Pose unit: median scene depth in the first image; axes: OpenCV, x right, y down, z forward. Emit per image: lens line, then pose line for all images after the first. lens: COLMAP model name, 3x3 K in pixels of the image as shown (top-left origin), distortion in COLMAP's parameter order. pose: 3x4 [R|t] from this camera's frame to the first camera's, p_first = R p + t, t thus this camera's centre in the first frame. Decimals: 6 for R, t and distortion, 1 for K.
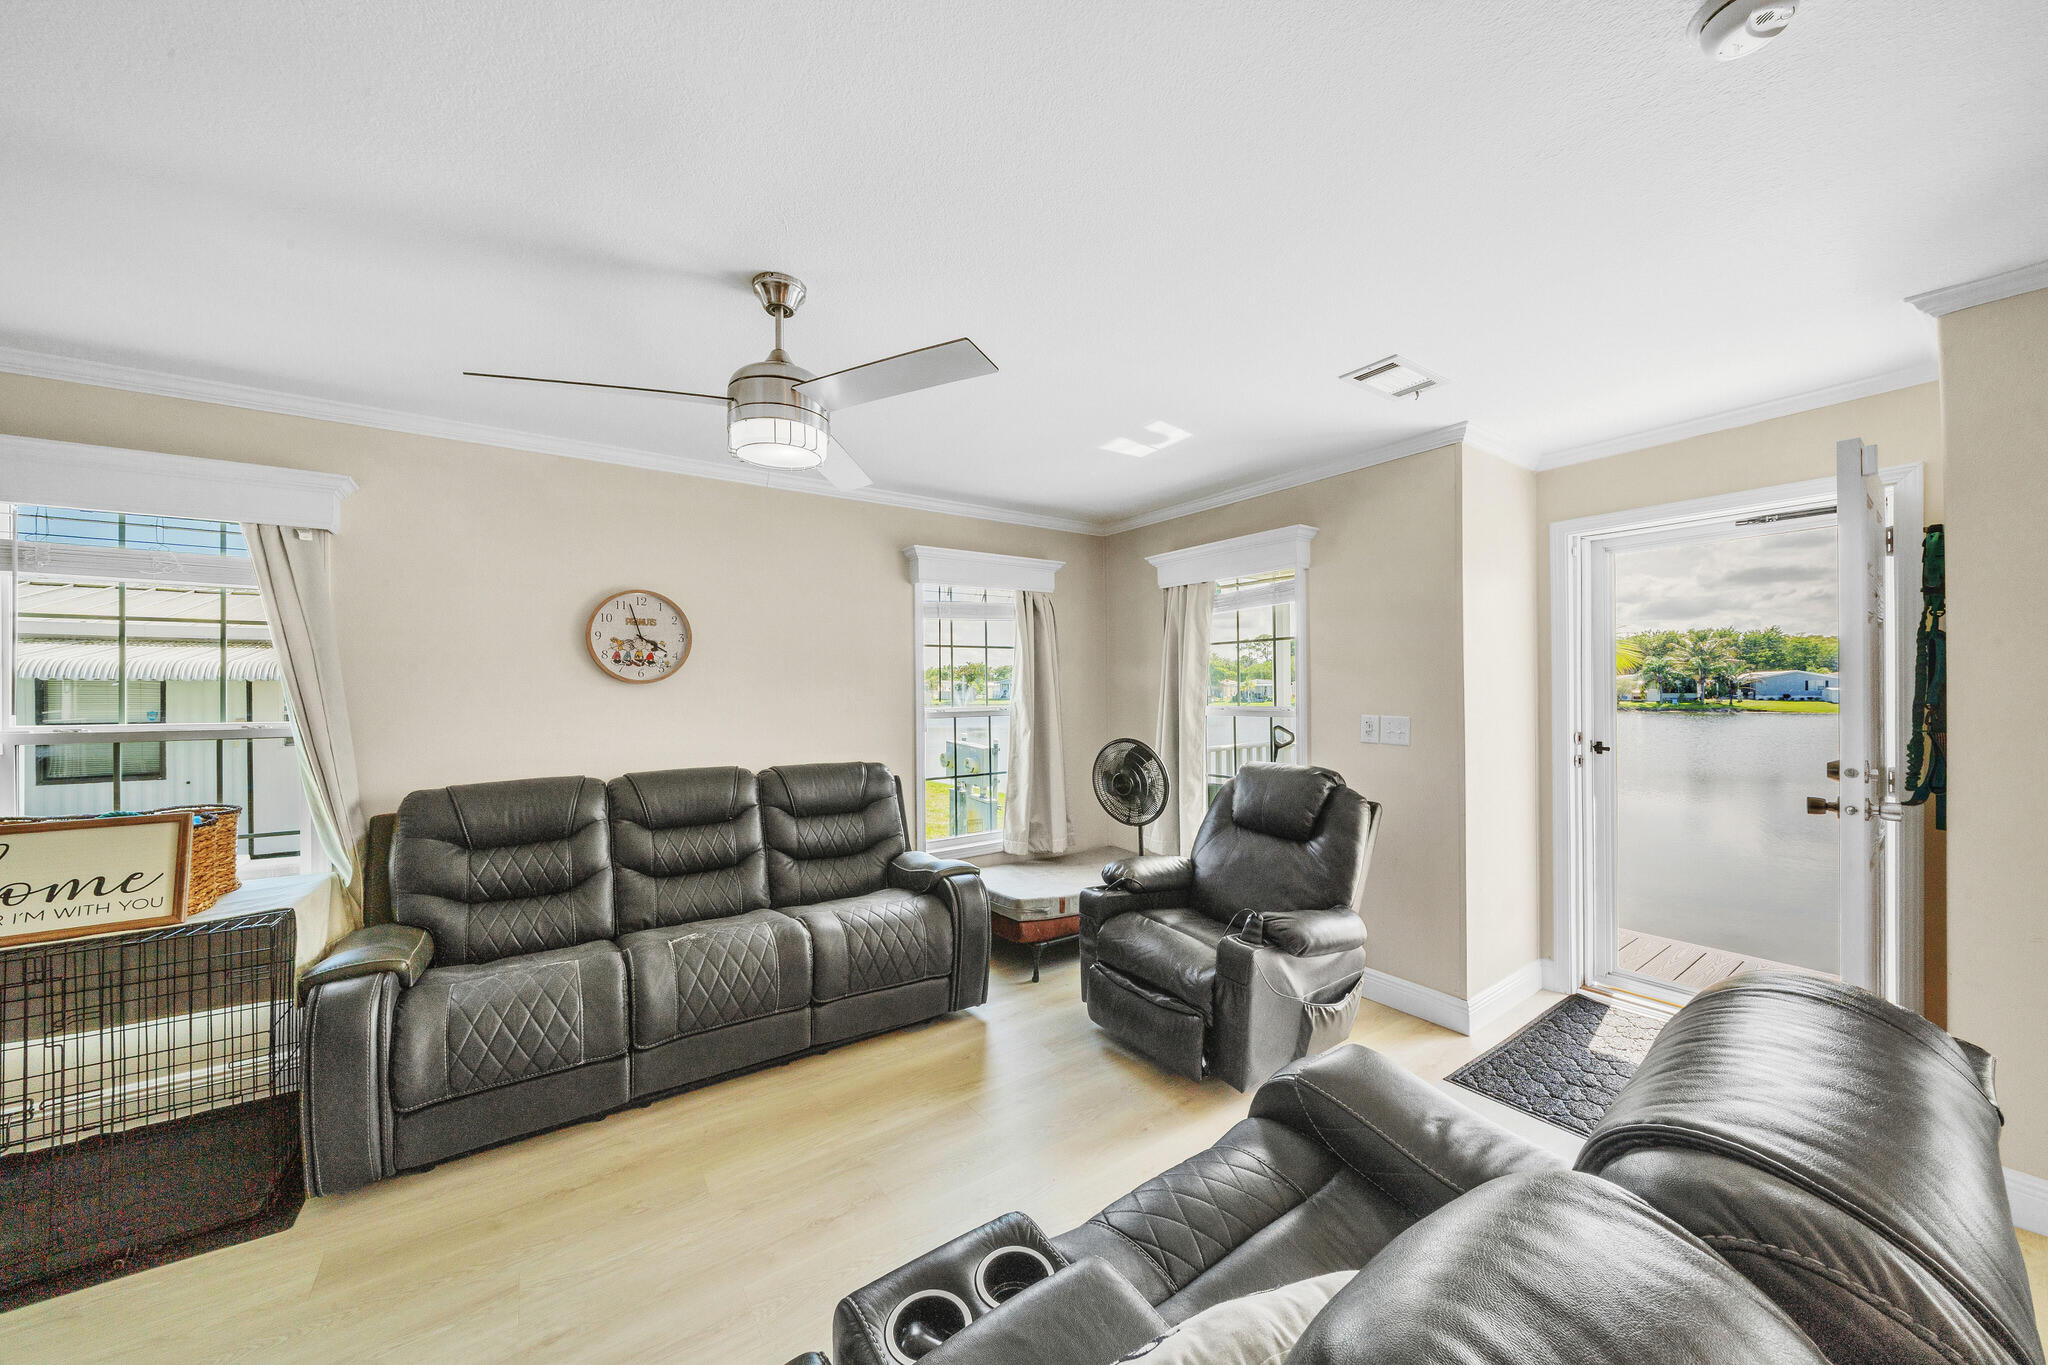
lens RADIAL K [[713.9, 0, 1034.4], [0, 713.9, 690.2], [0, 0, 1]] dist [-0.009601, 0.000907]
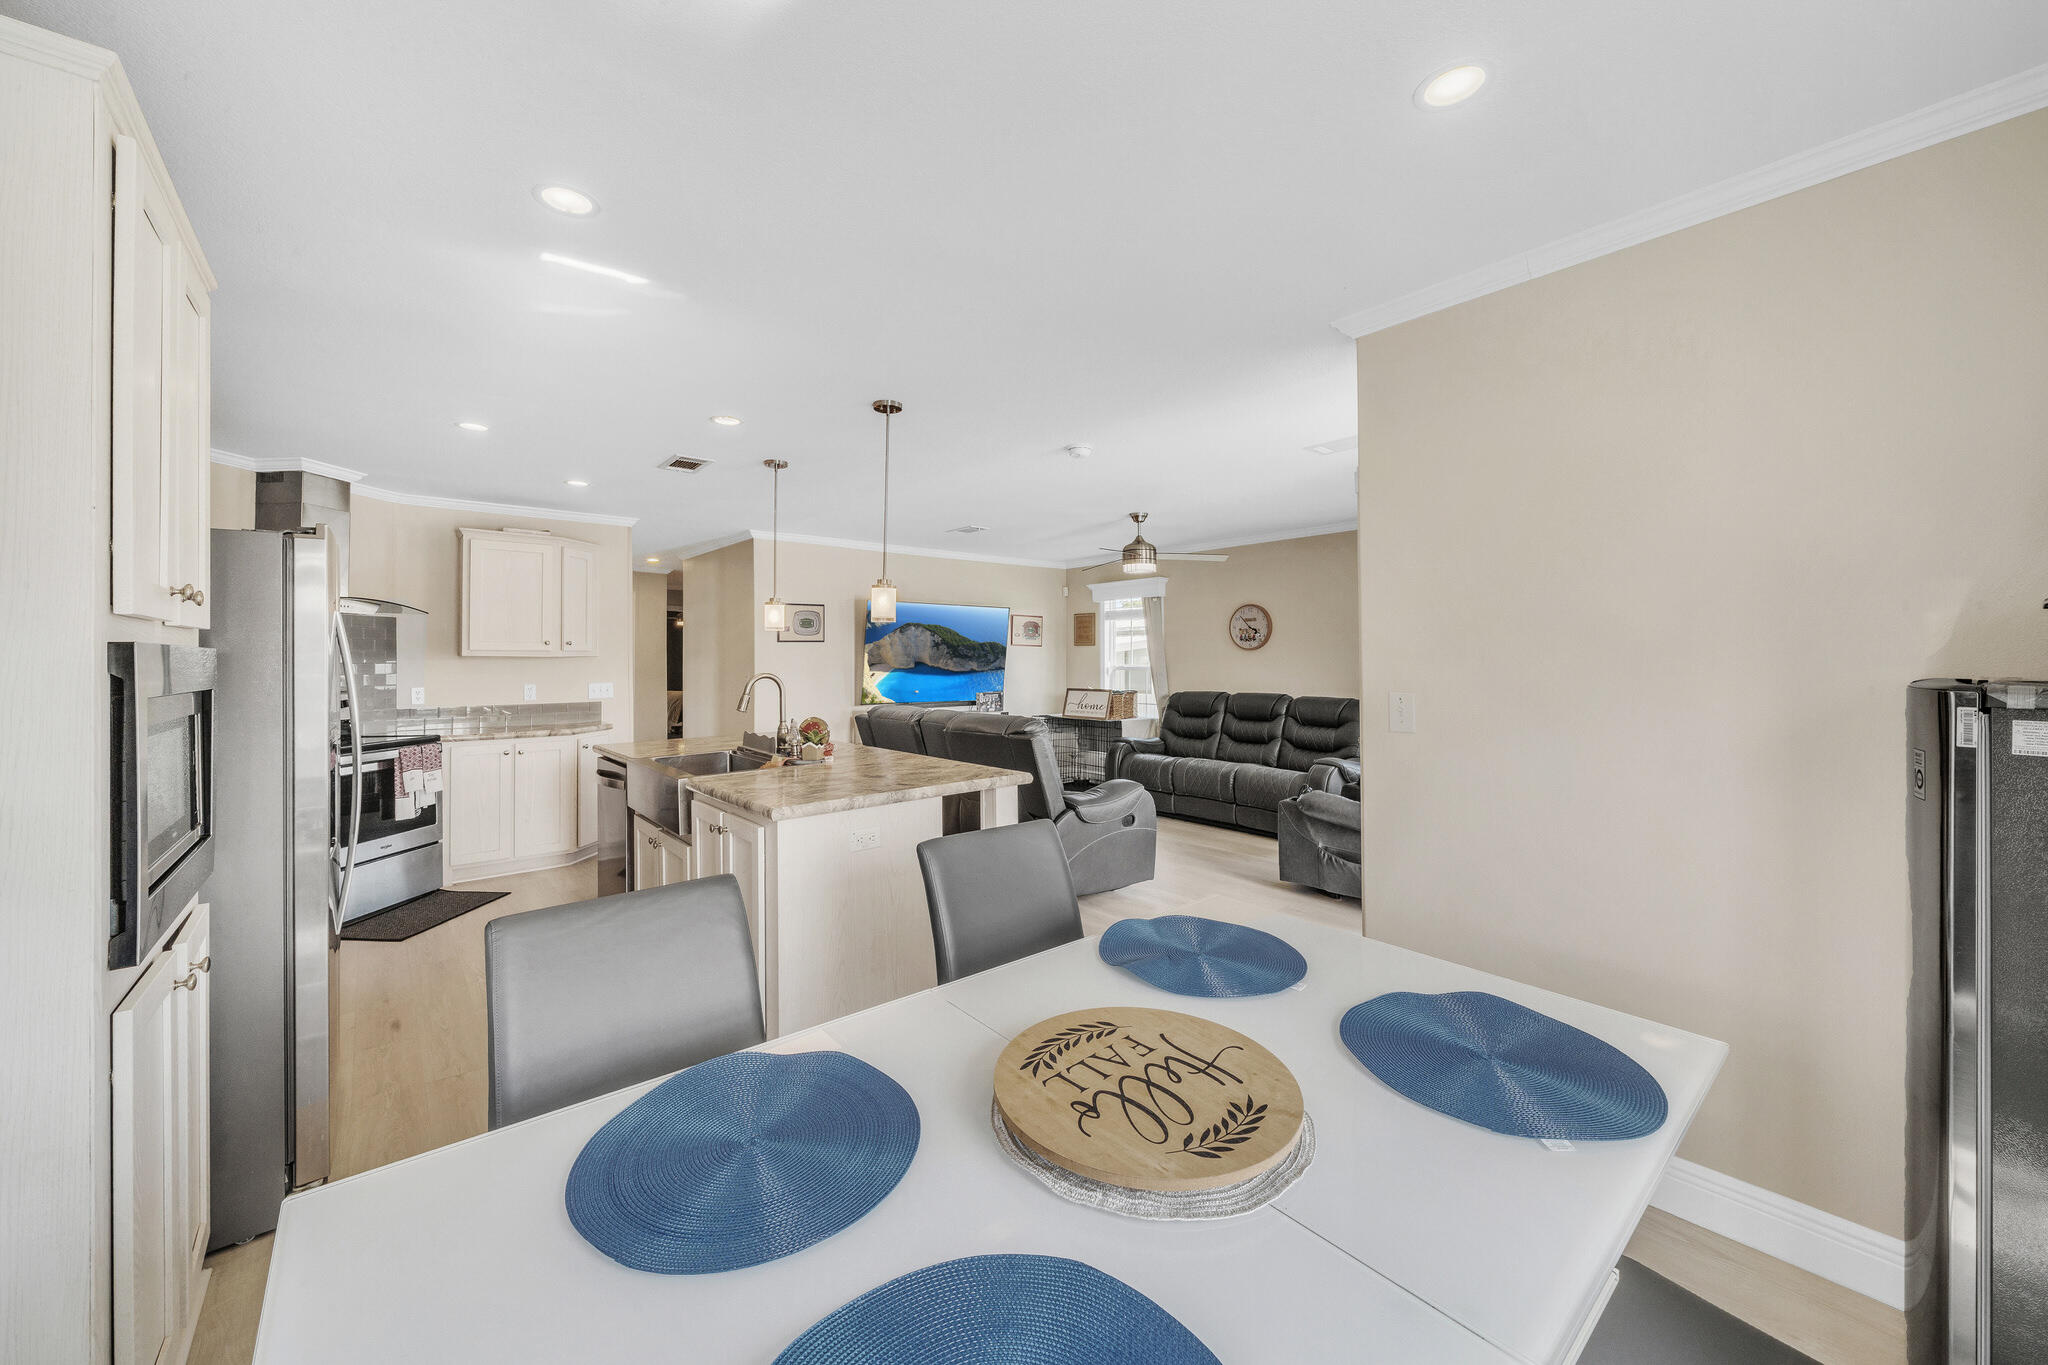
lens RADIAL K [[740.2, 0, 1002.0], [0, 740.2, 664.3], [0, 0, 1]] dist [0.000858, -0.000002]
pose [[0.077673, 0.011244, -0.996915, 1.495972], [0.003796, 0.999926, 0.011574, 0.004579], [0.996972, -0.004683, 0.077624, 0.117038]]
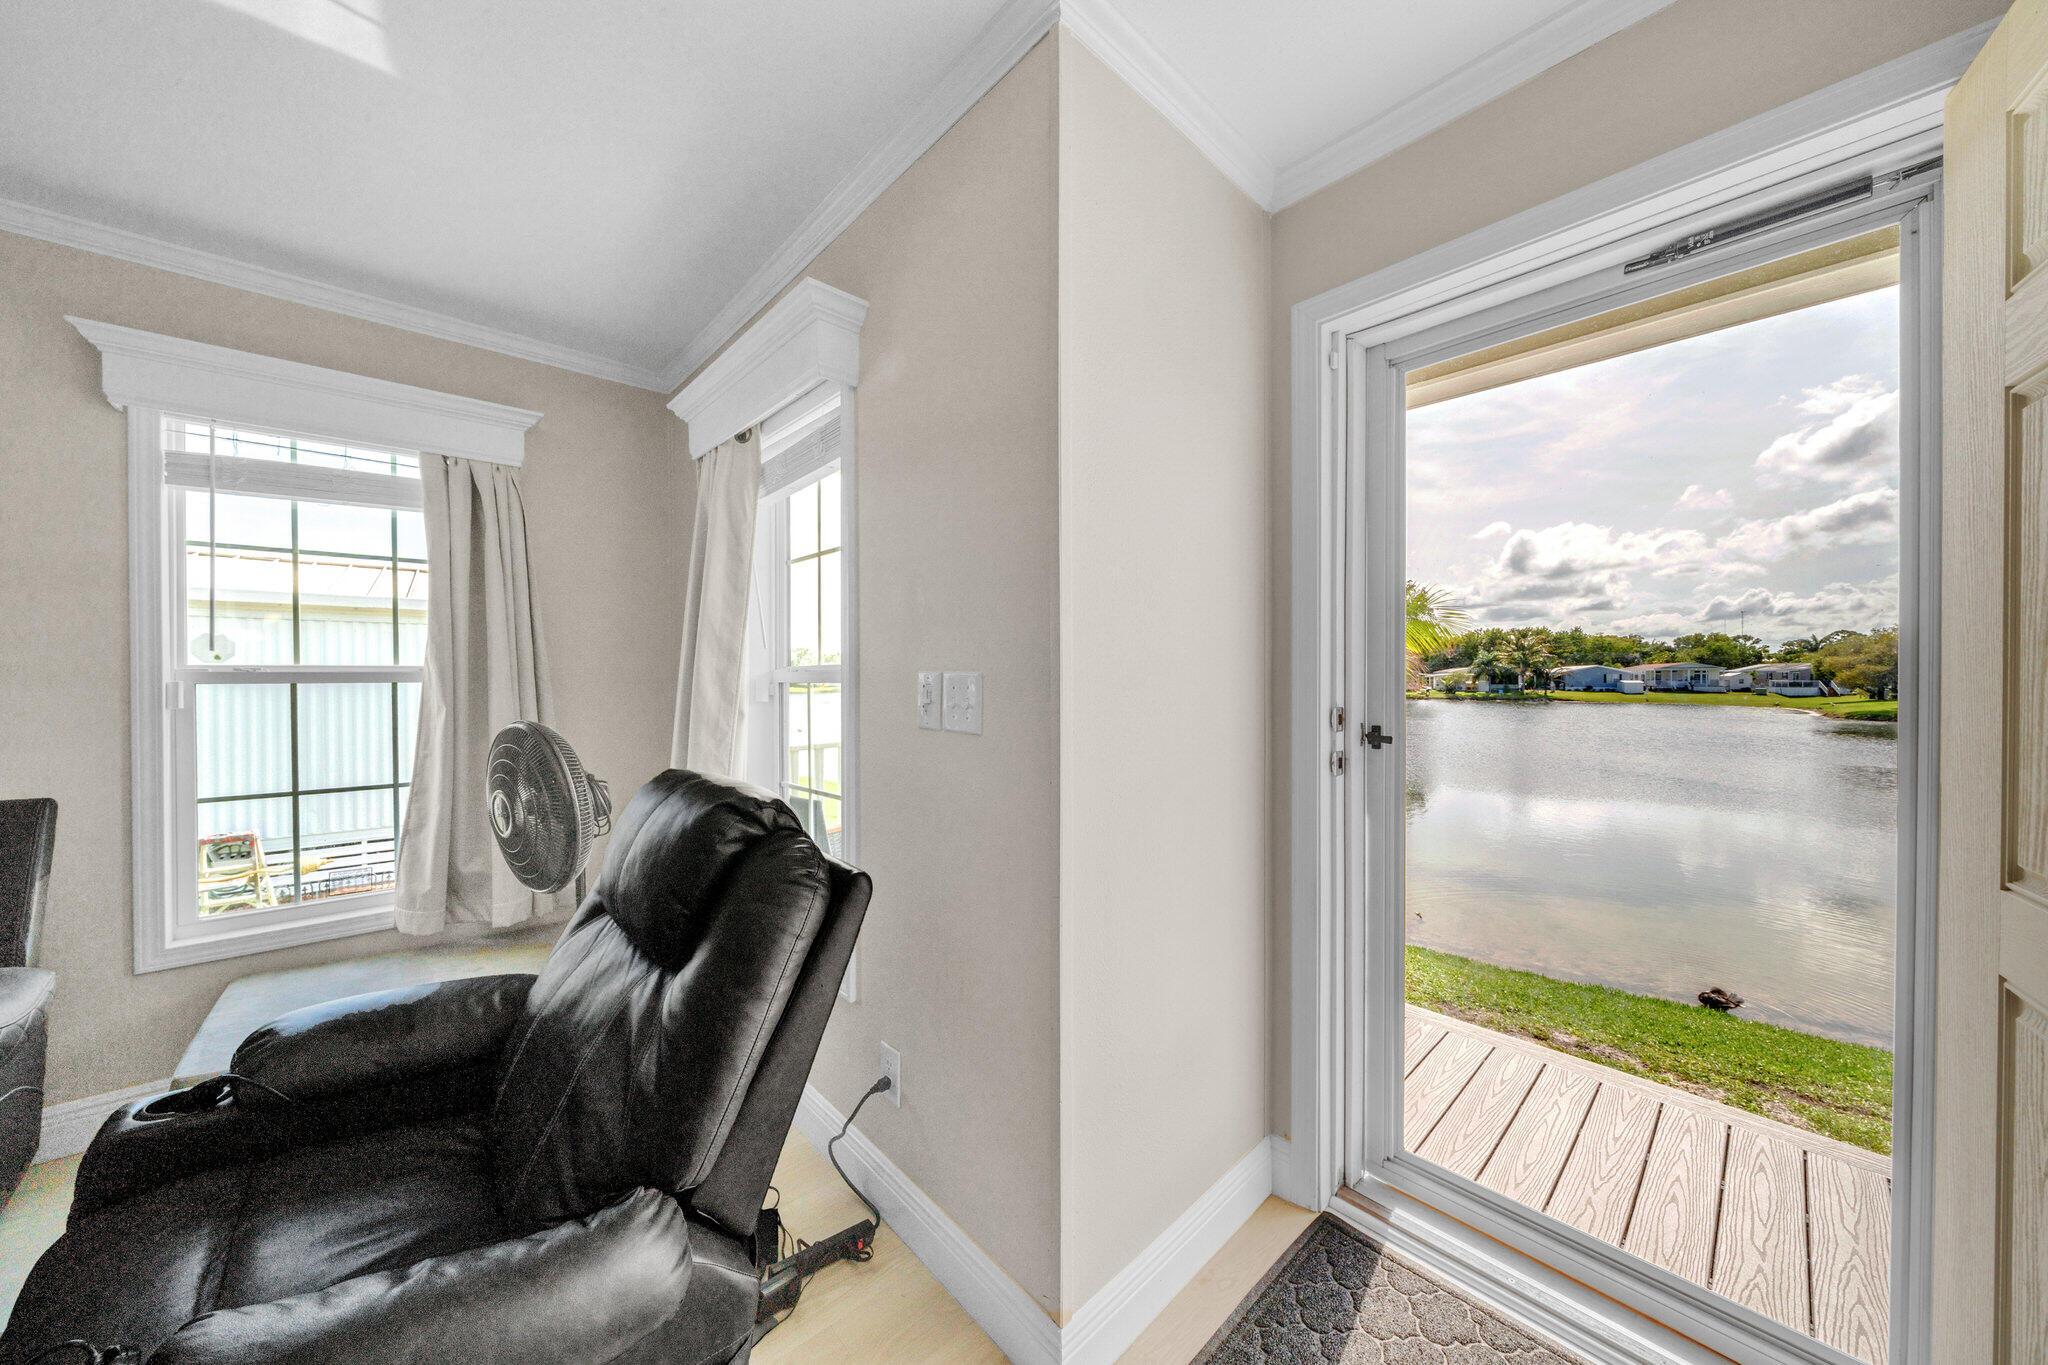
lens RADIAL K [[713.9, 0, 1031.2], [0, 713.9, 679.3], [0, 0, 1]] dist [-0.009601, 0.000907]
pose [[0.988520, 0.009302, 0.150806, 0.463070], [-0.009673, 0.999952, 0.001729, 0.039238], [-0.150783, -0.003168, 0.988562, 0.514795]]
